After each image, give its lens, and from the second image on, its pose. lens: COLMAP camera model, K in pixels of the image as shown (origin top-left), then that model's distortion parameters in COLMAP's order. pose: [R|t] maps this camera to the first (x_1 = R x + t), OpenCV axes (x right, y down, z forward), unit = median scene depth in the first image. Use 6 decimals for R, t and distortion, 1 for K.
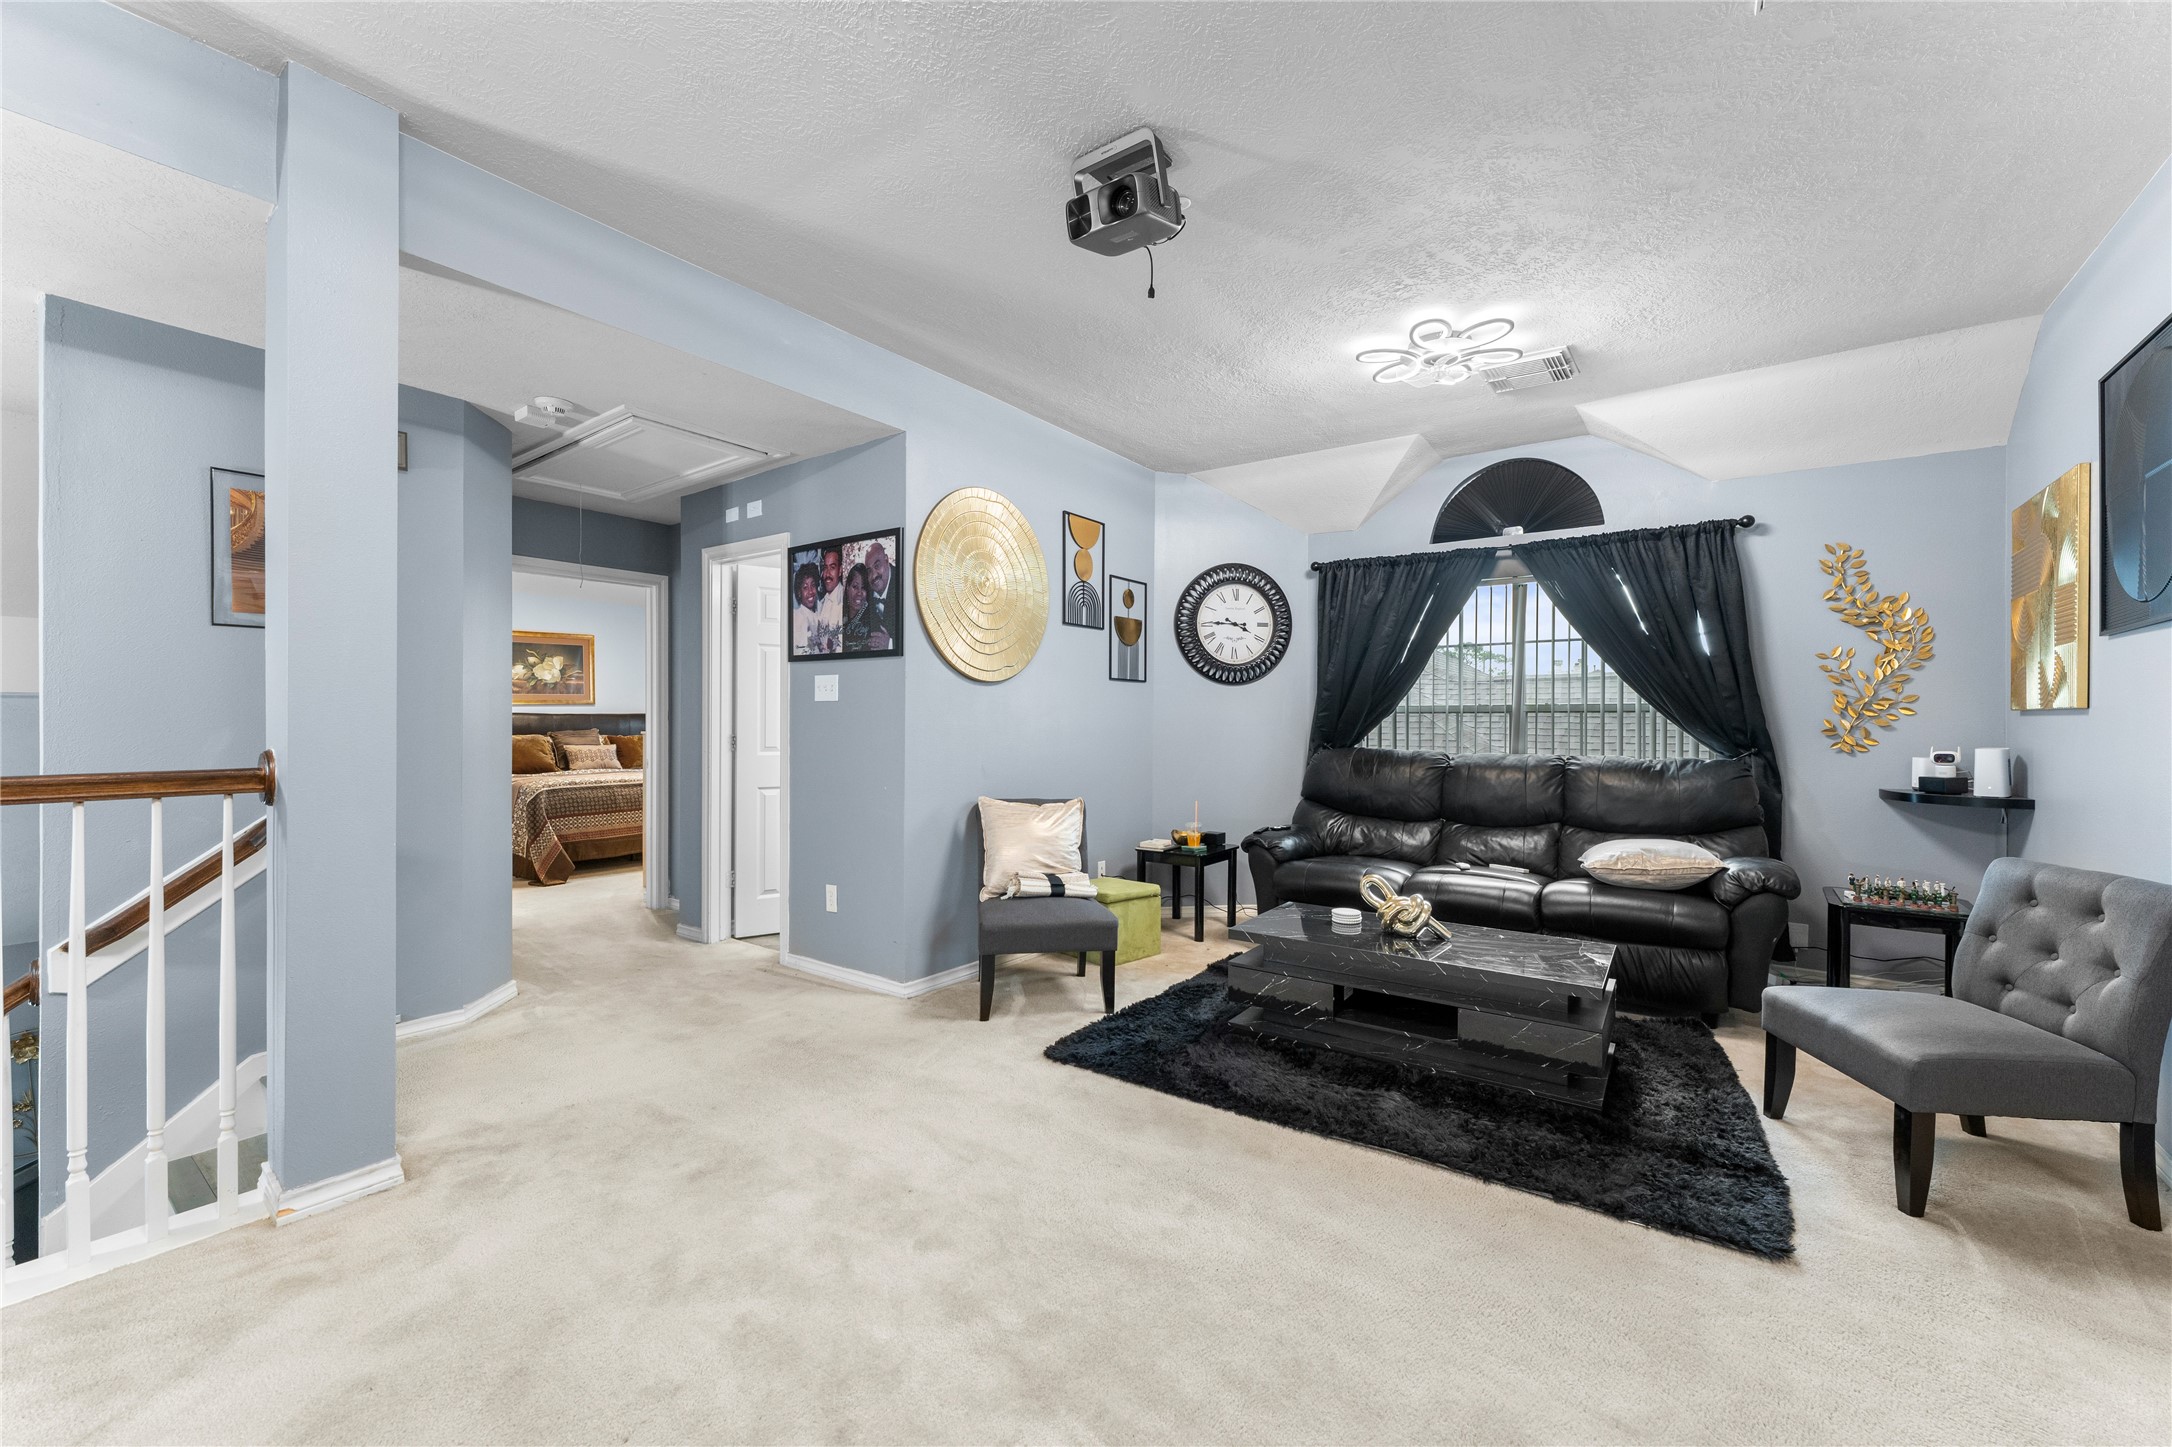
lens RADIAL K [[865.6, 0, 1081.1], [0, 865.6, 722.6], [0, 0, 1]] dist [-0.001746, -0.000598]
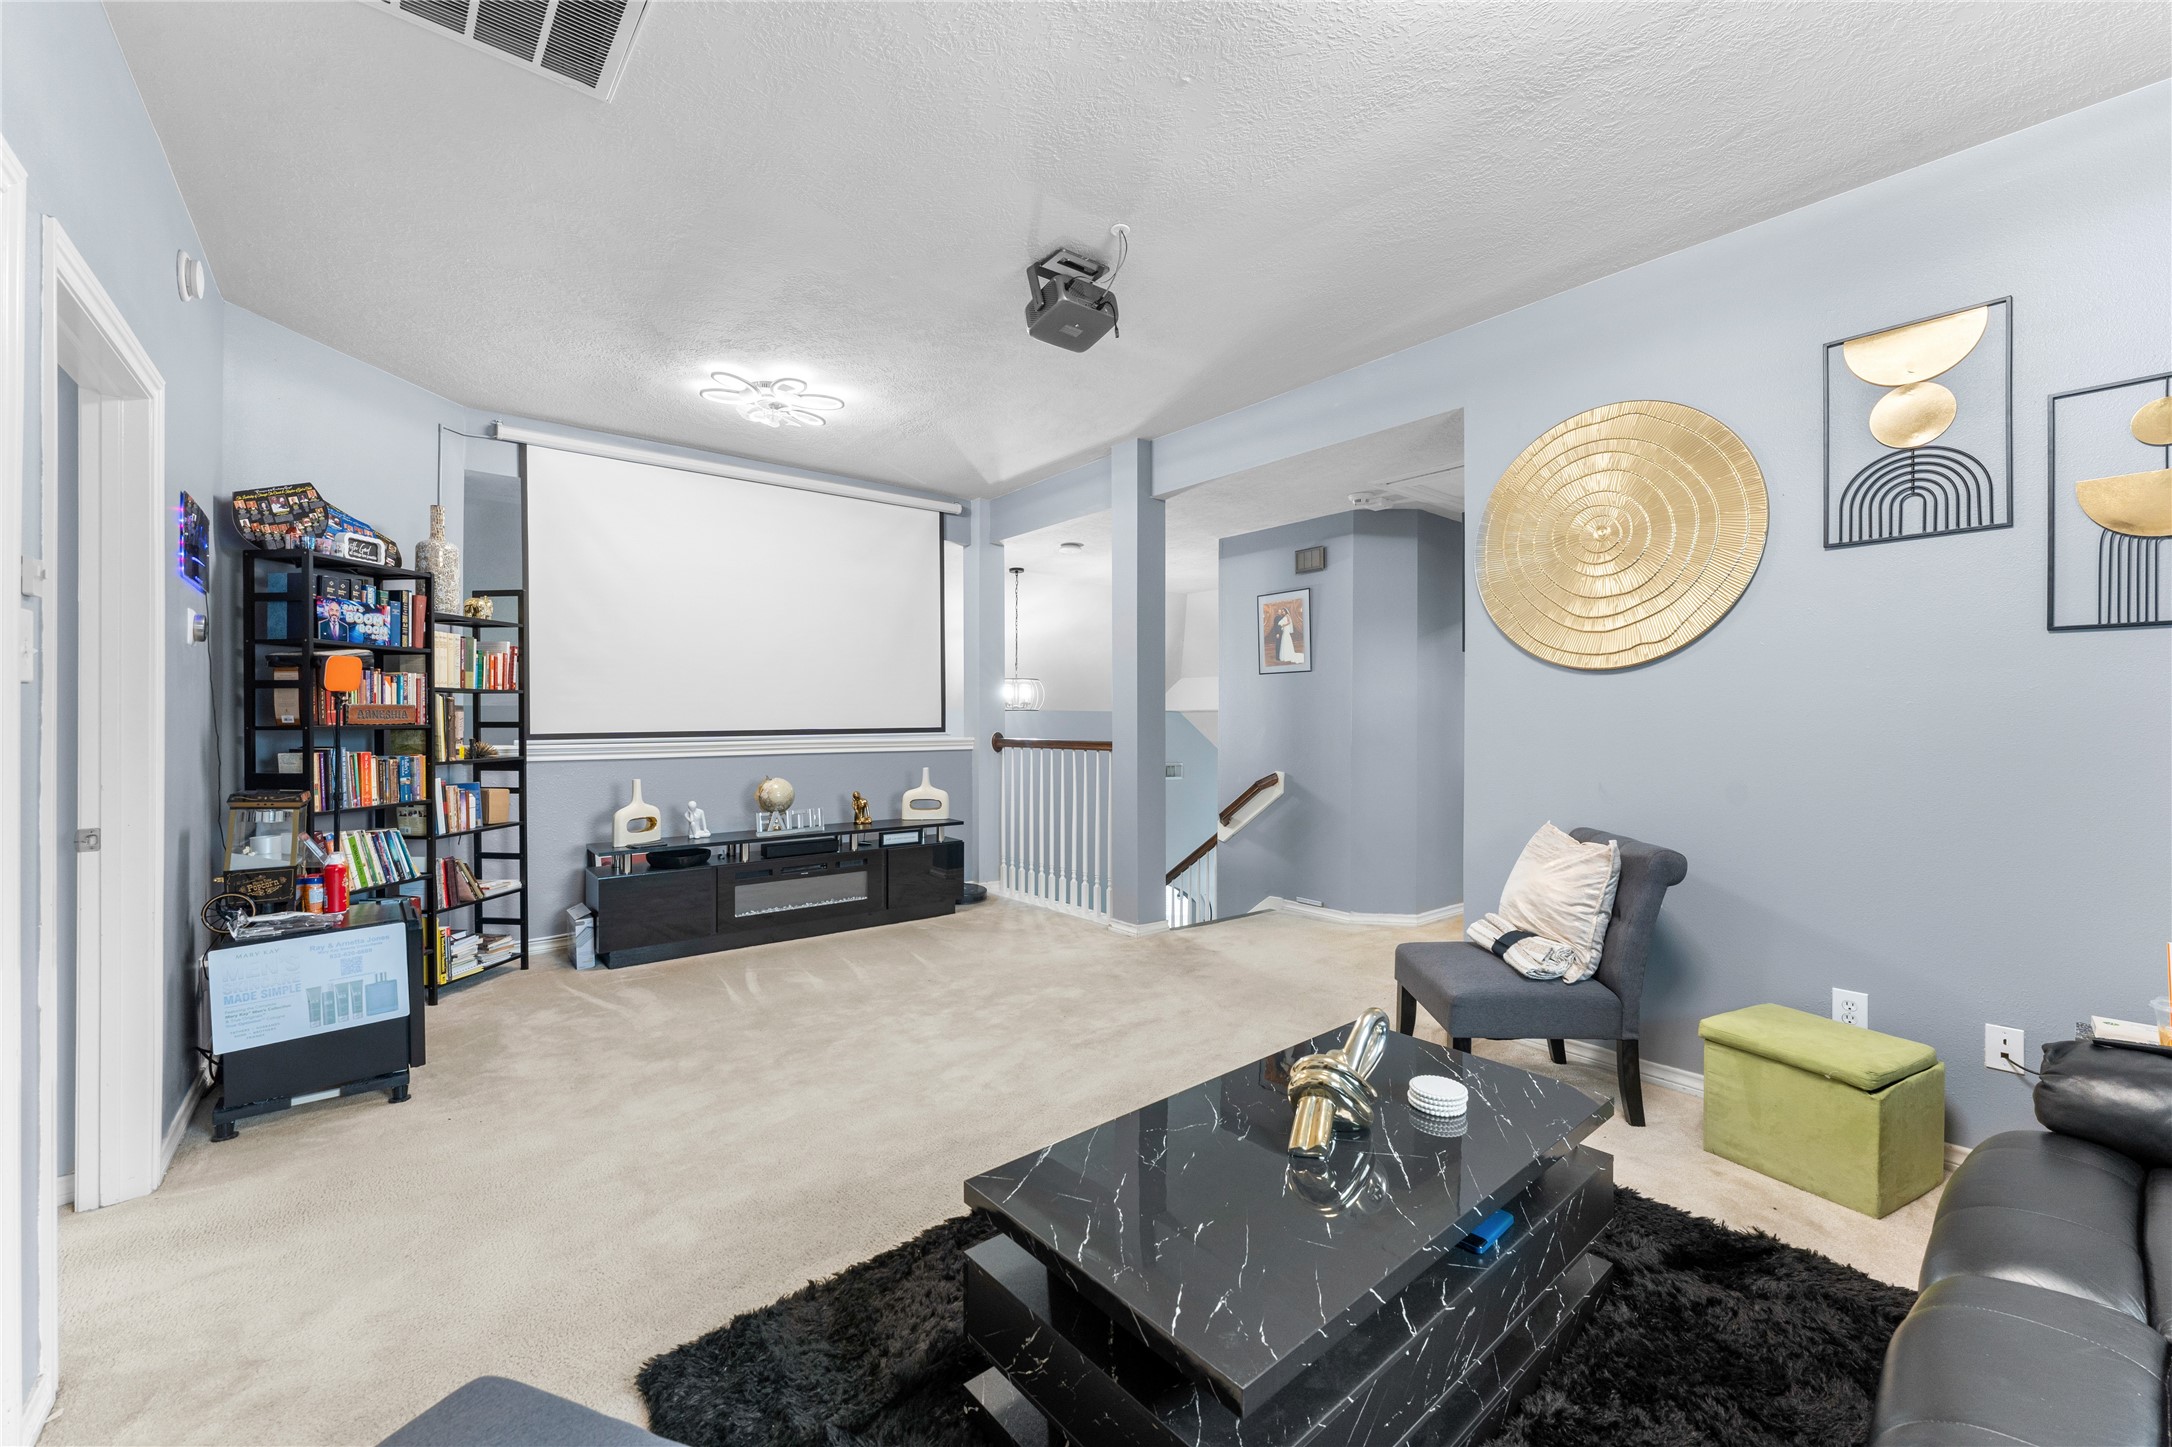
lens RADIAL K [[865.6, 0, 1075.9], [0, 865.6, 724.2], [0, 0, 1]] dist [-0.001746, -0.000598]
pose [[-0.252772, -0.001692, -0.967524, 0.612094], [-0.006241, 0.999981, -0.000119, 0.002874], [0.967506, 0.006008, -0.252778, 0.646988]]
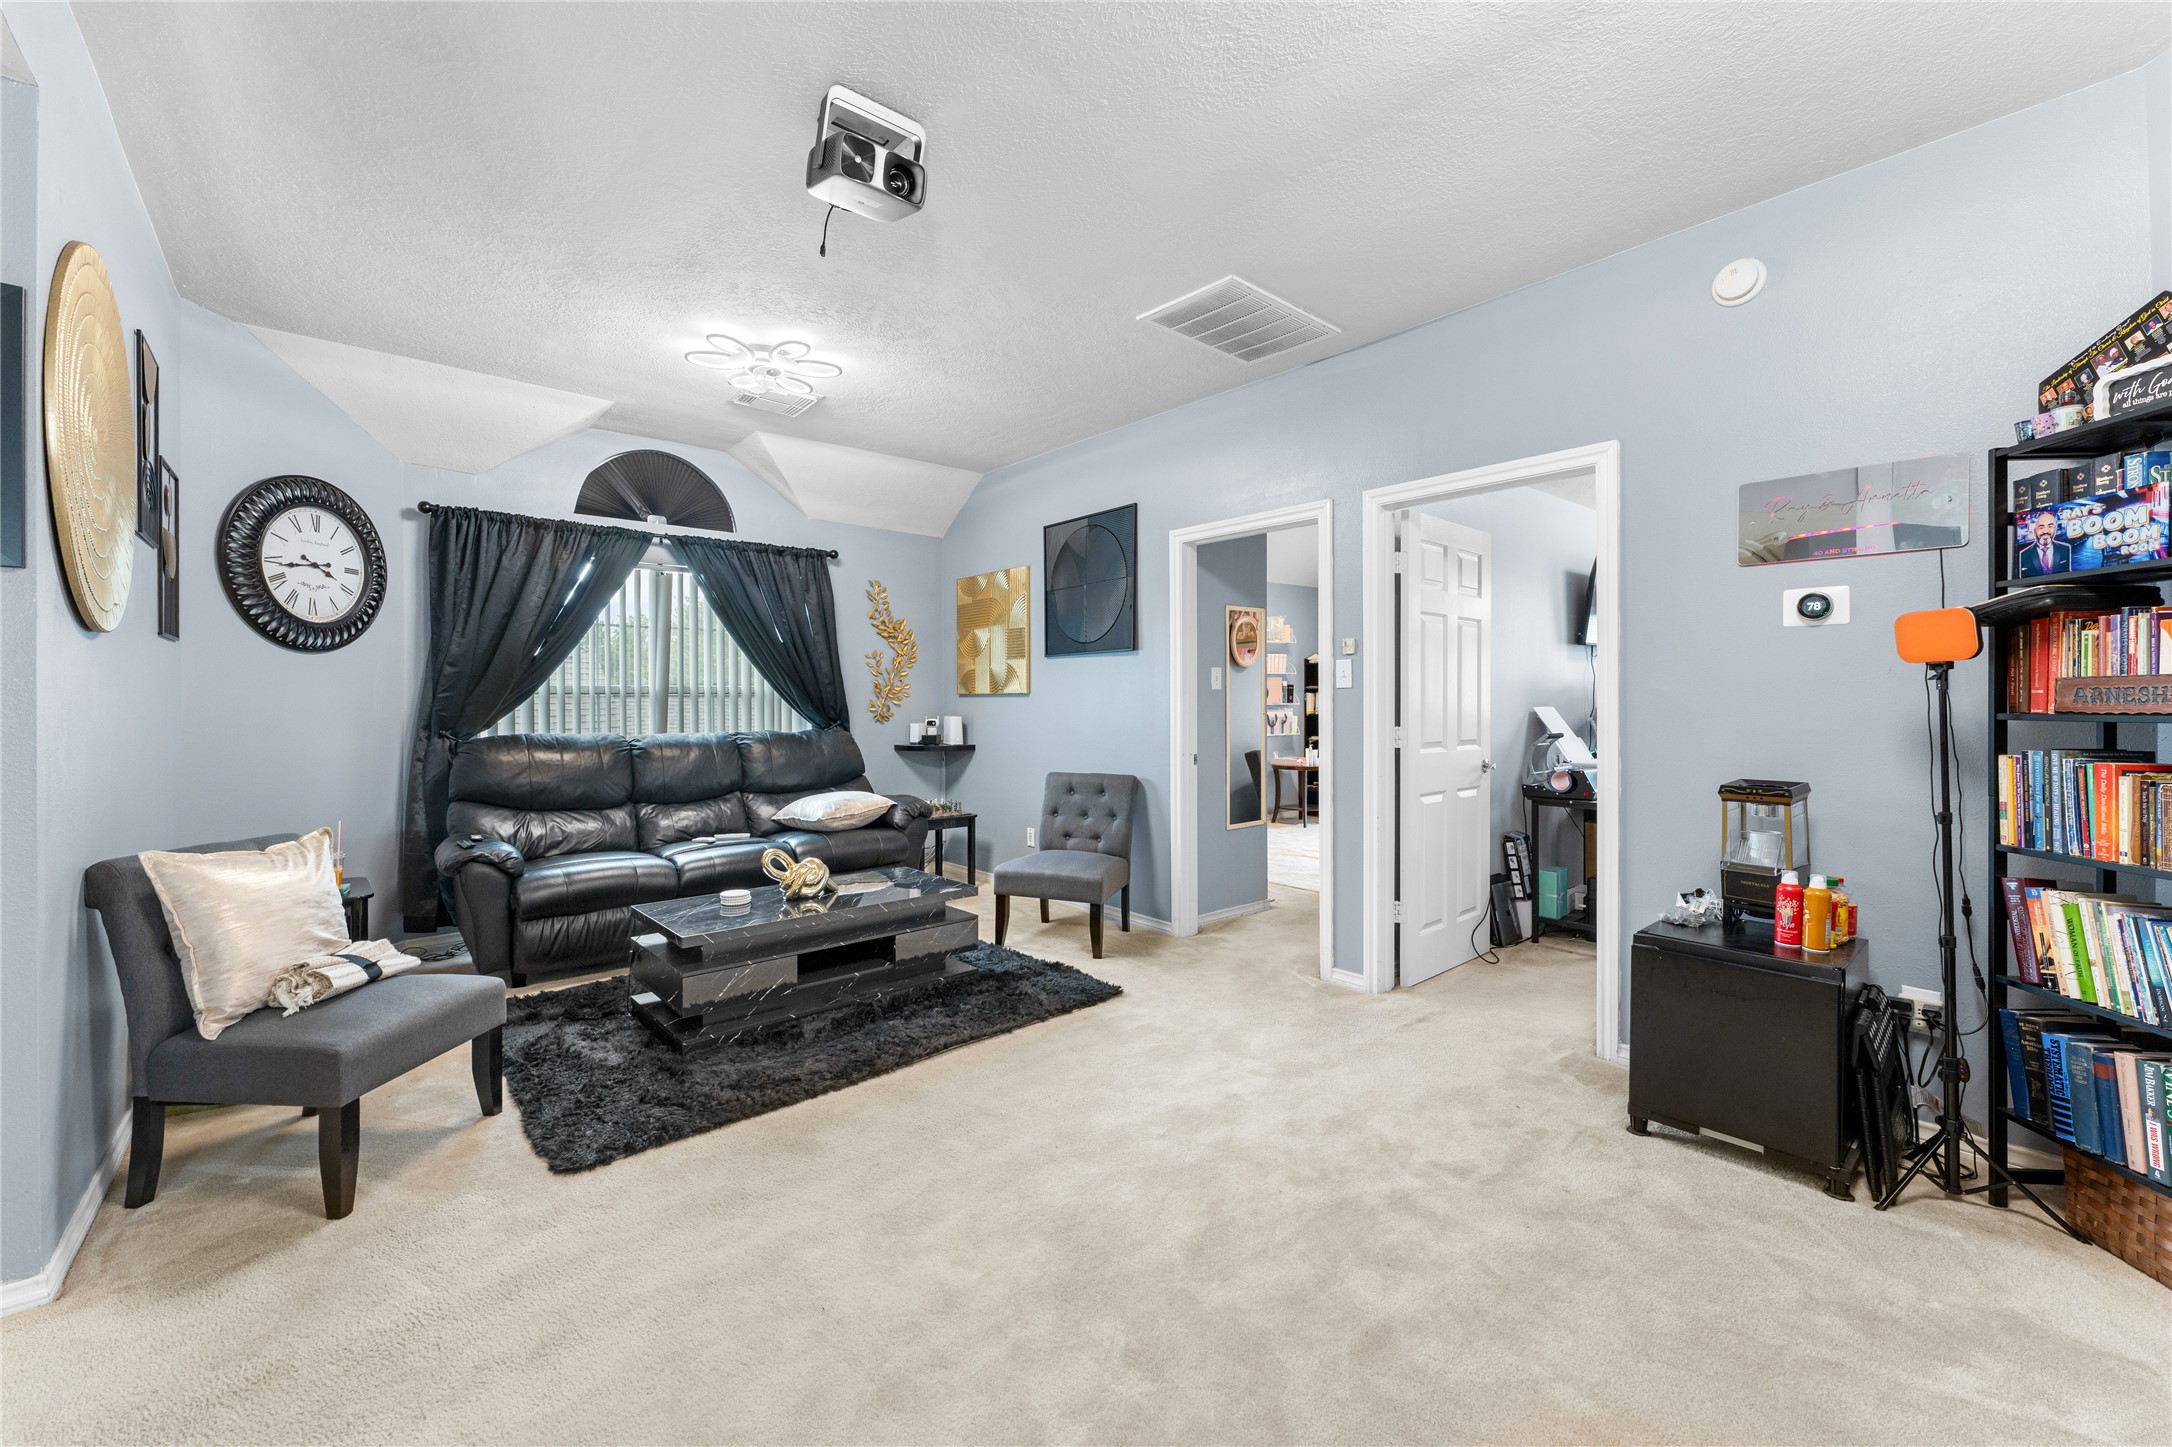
lens RADIAL K [[865.6, 0, 1082.6], [0, 865.6, 703.3], [0, 0, 1]] dist [-0.001746, -0.000598]
pose [[0.222075, -0.006421, 0.975009, -0.407634], [0.005952, 0.999969, 0.005229, -0.002706], [-0.975012, 0.004642, 0.222106, 0.270672]]
